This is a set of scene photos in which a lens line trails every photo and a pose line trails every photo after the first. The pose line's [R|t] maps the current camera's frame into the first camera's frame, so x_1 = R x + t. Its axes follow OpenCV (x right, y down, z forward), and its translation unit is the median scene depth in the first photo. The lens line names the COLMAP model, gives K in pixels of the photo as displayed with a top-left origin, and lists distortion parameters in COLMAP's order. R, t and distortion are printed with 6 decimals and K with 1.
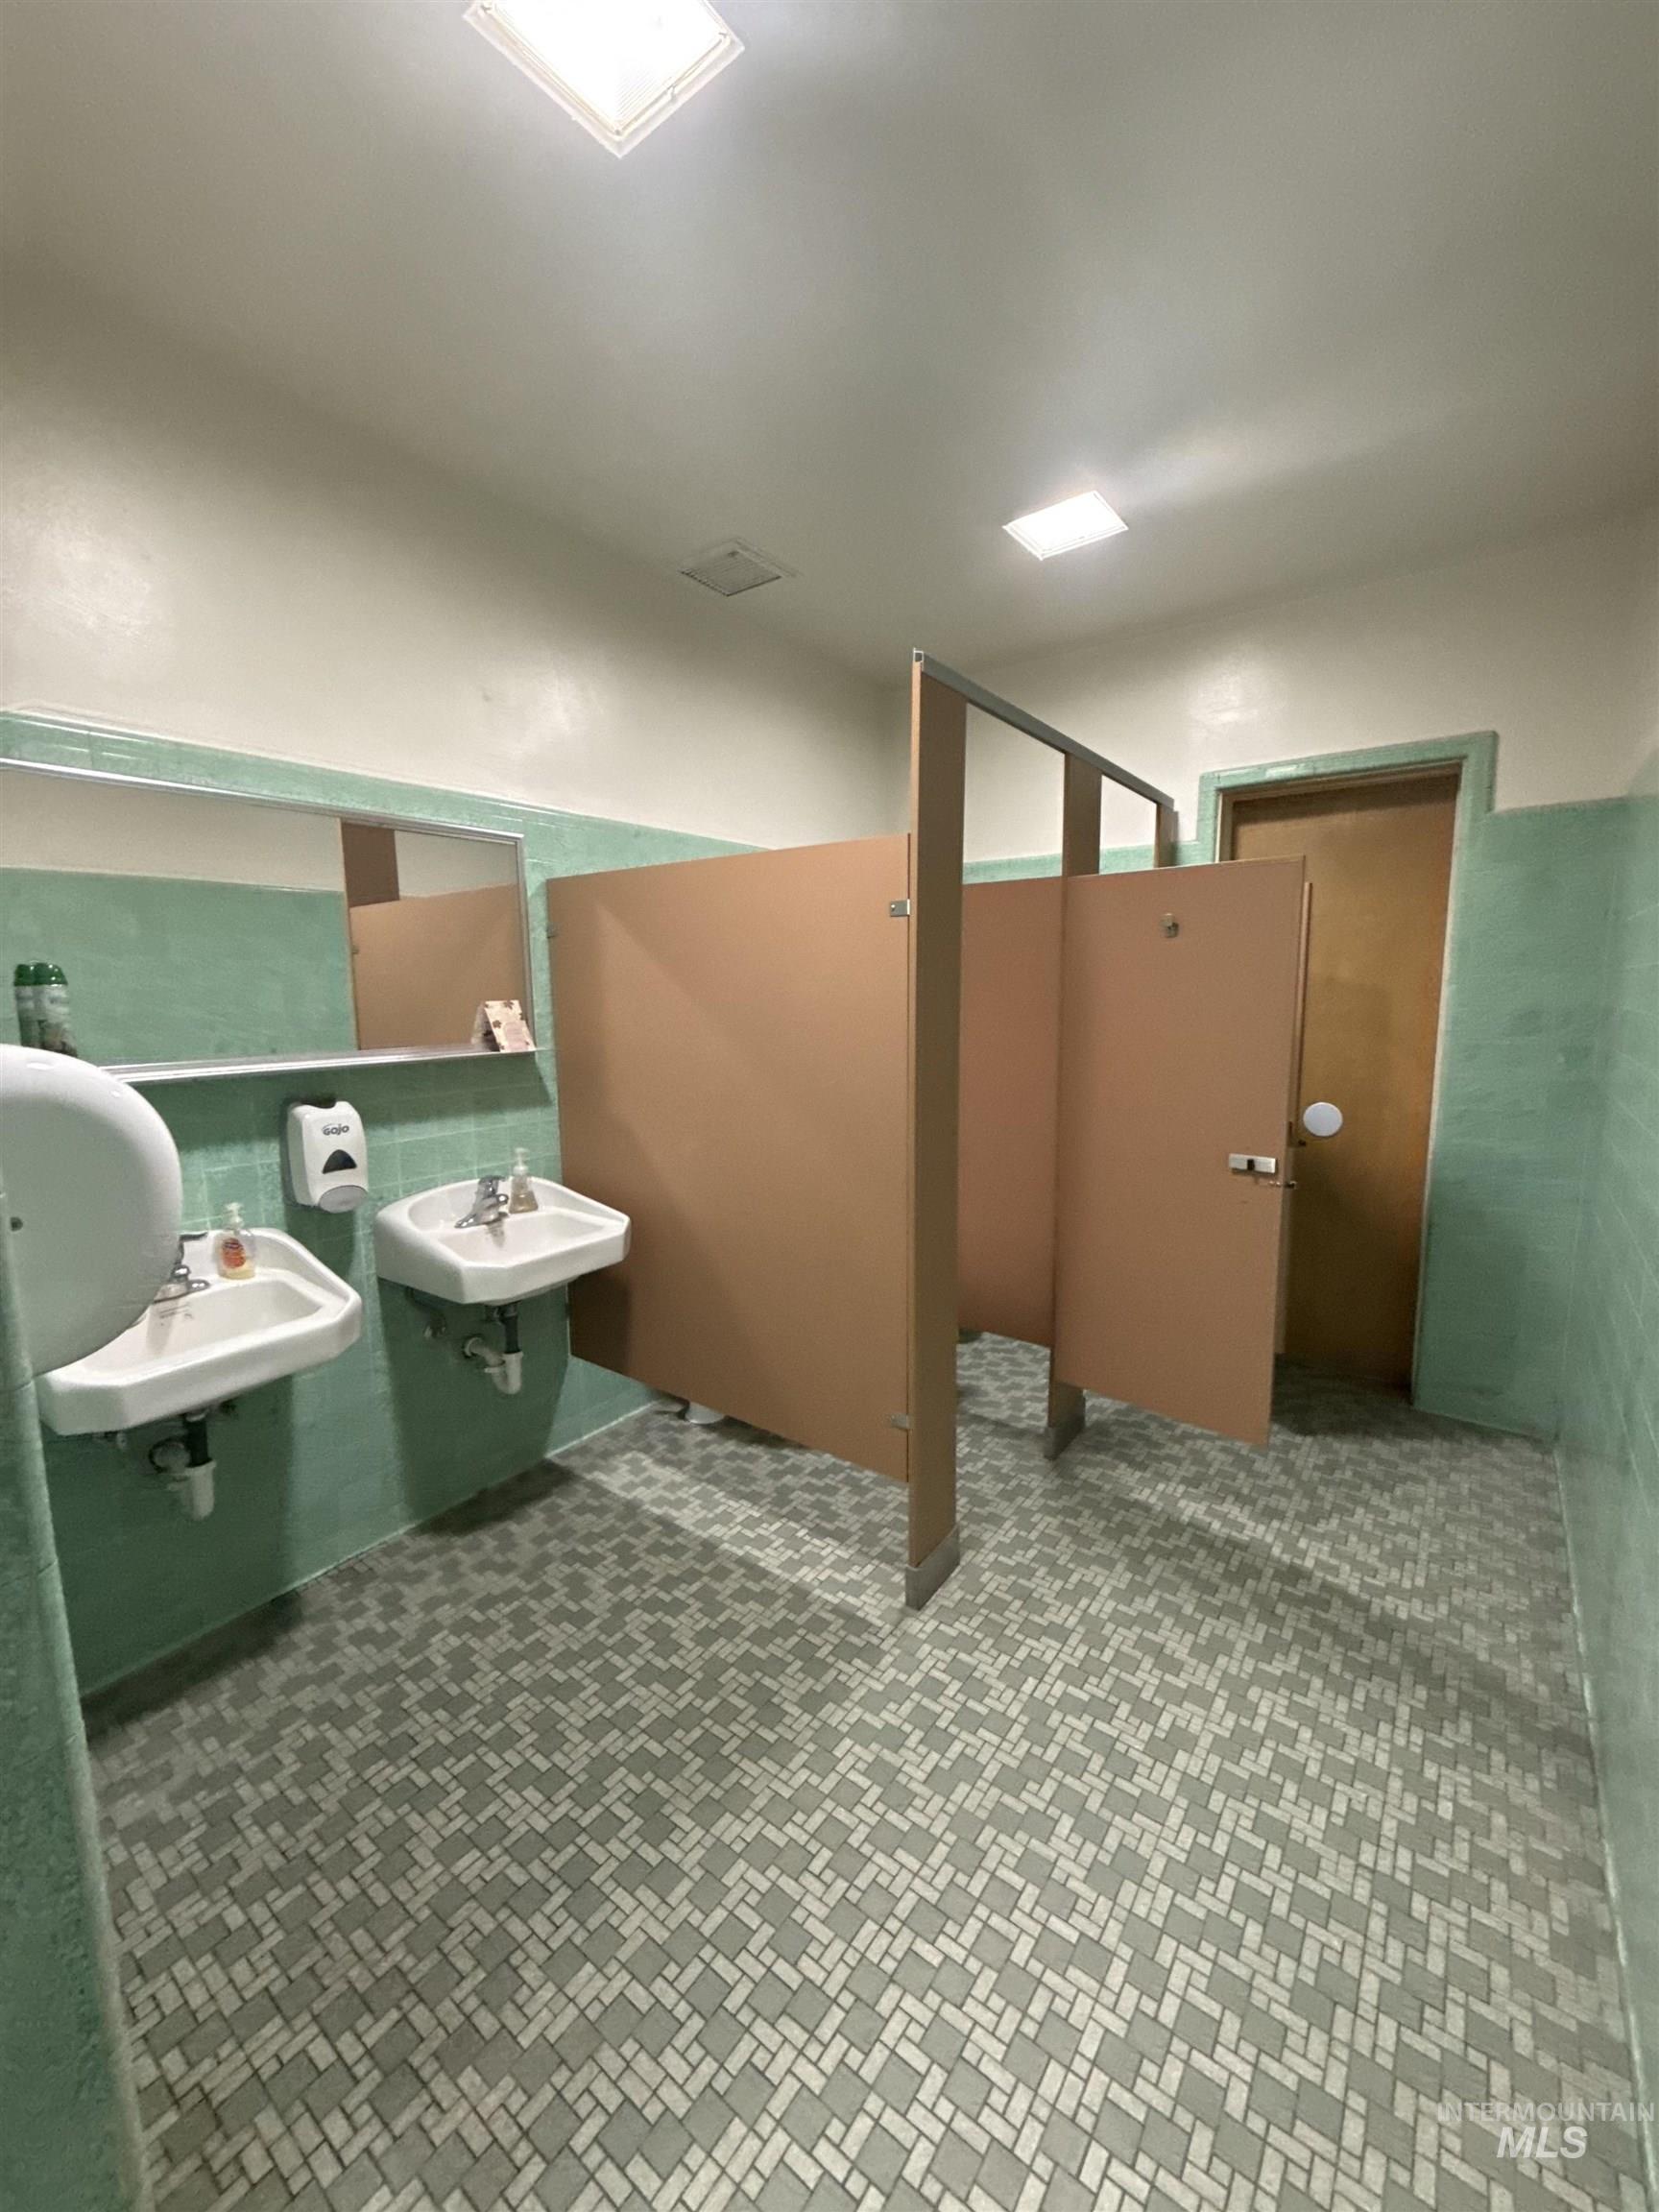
lens RADIAL K [[883.0, 0, 830.0], [0, 883.0, 1109.2], [0, 0, 1]] dist [-0.000805, 0.000237]
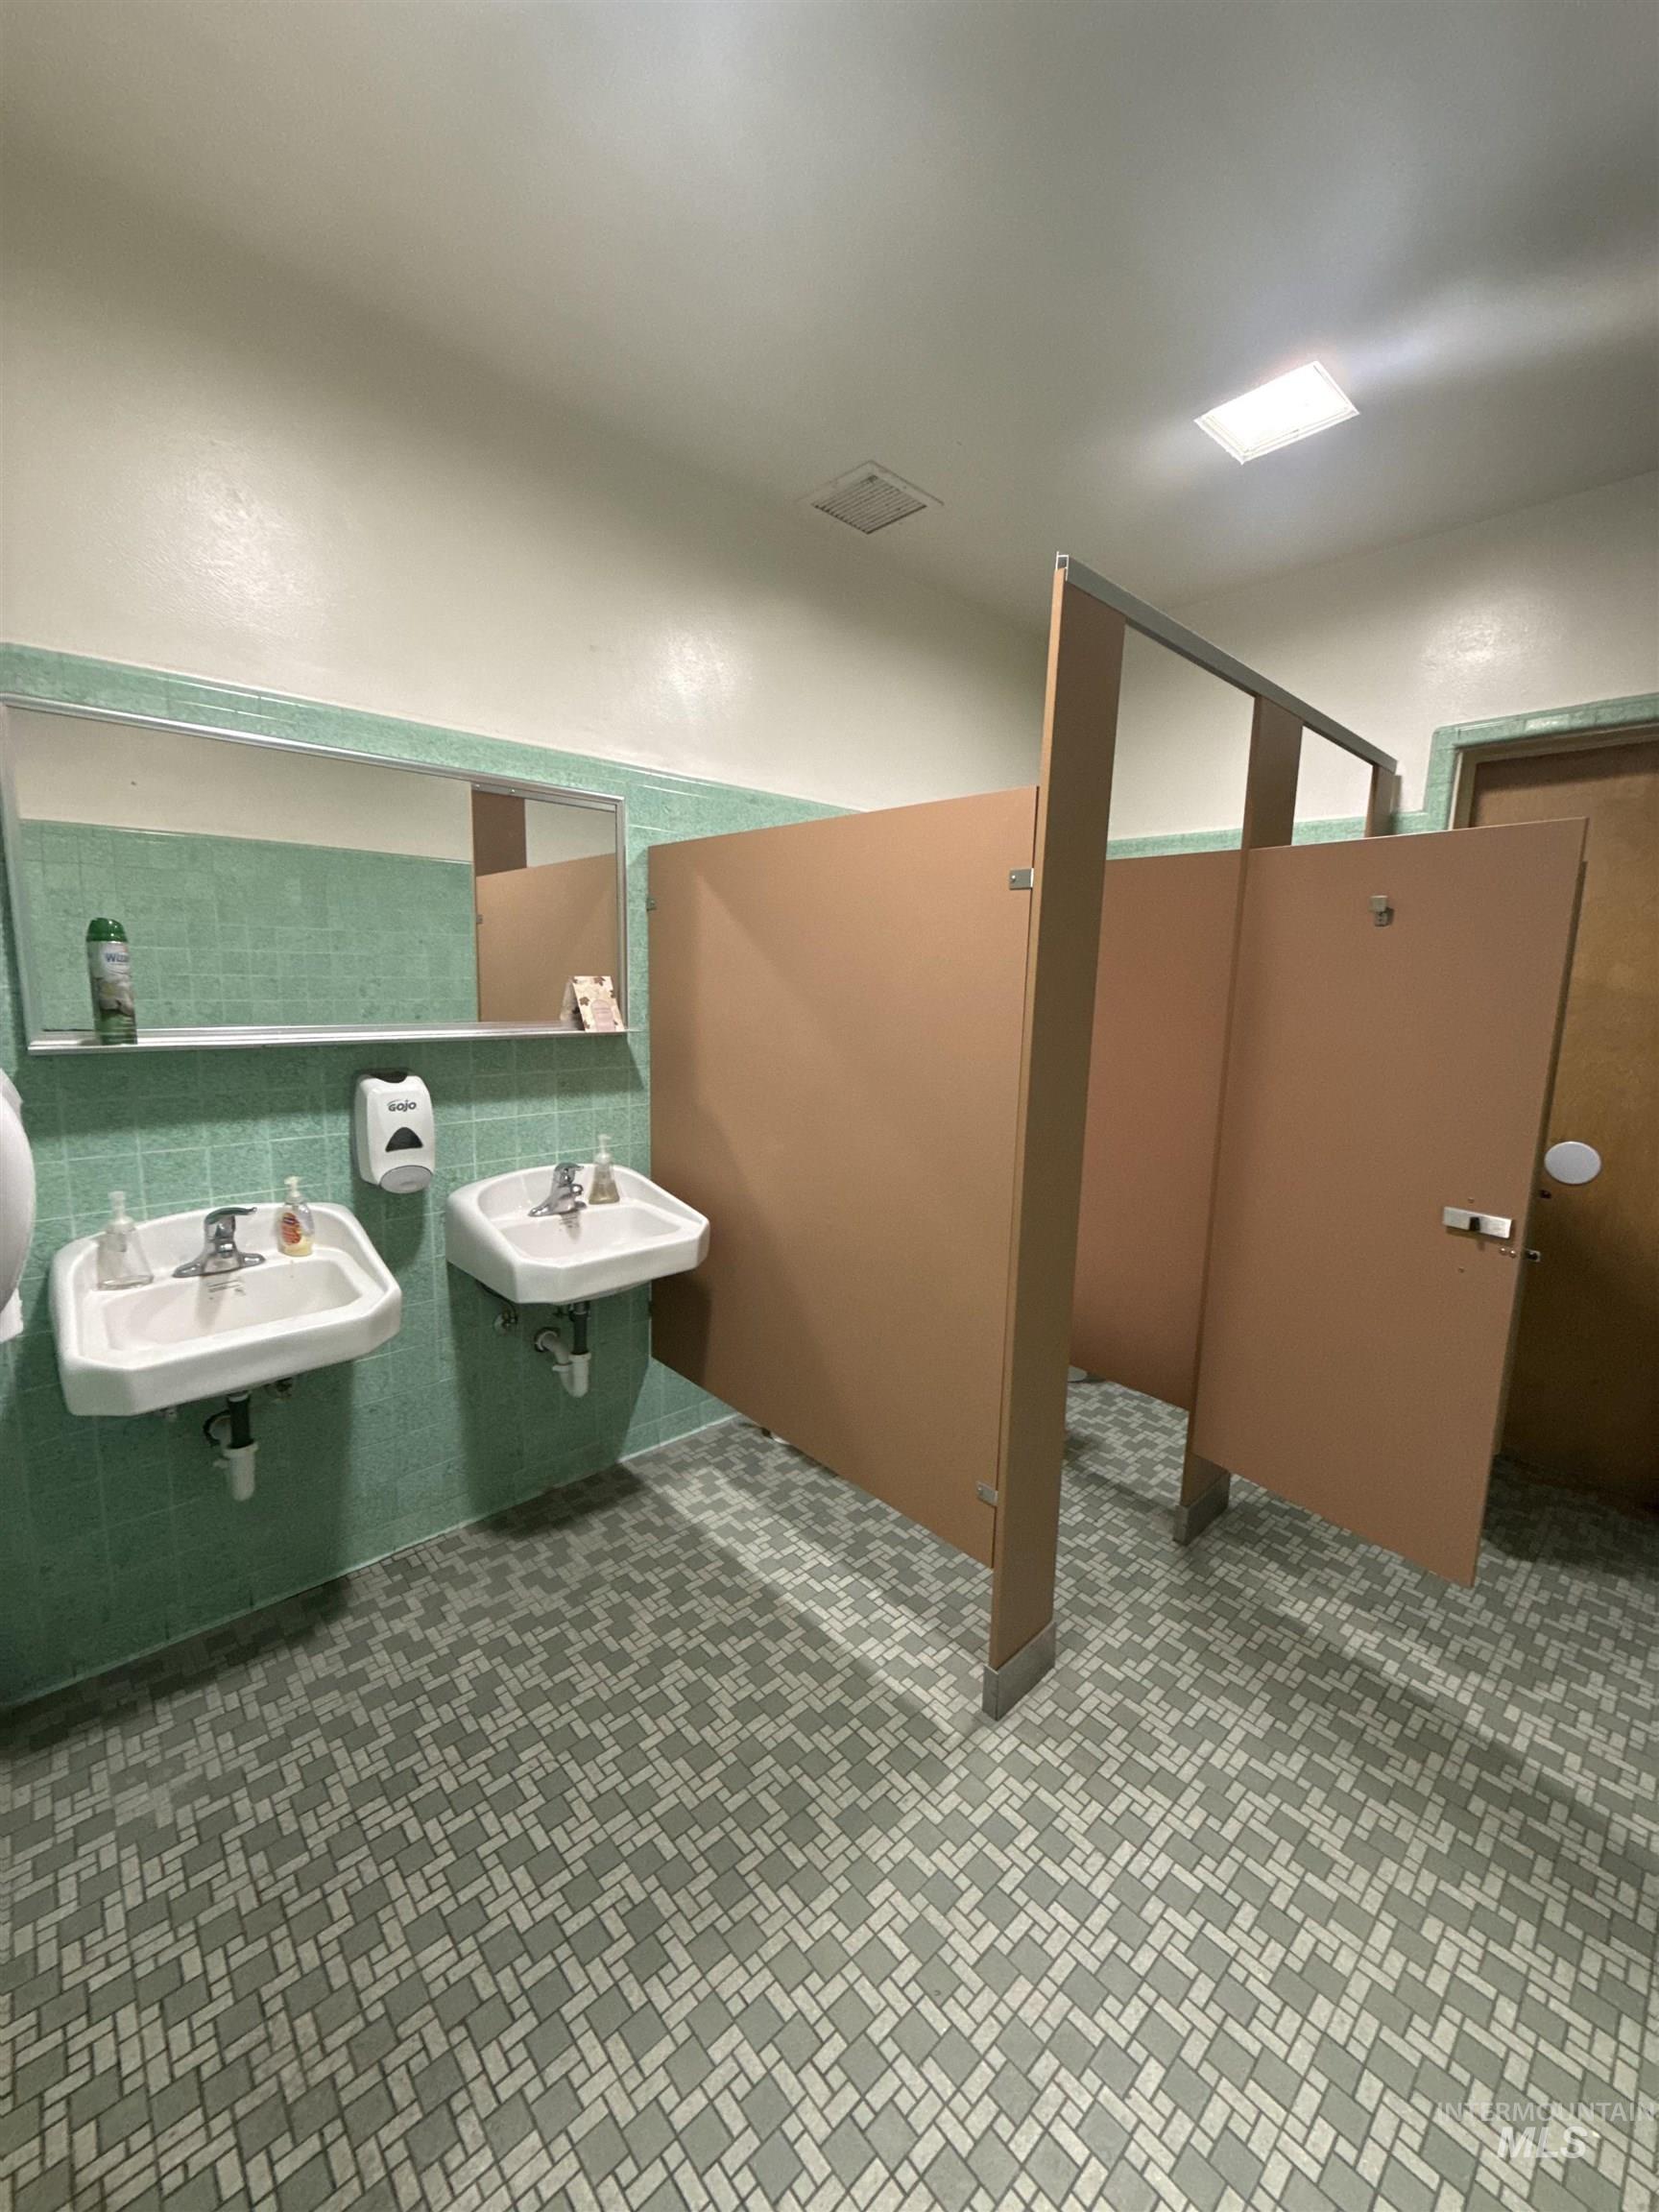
lens RADIAL K [[883.0, 0, 828.4], [0, 883.0, 1106.1], [0, 0, 1]] dist [-0.000805, 0.000237]
pose [[0.982383, 0.062258, -0.176202, 0.051682], [-0.060054, 0.998036, 0.017822, -0.019521], [0.176966, -0.006926, 0.984193, 0.141963]]
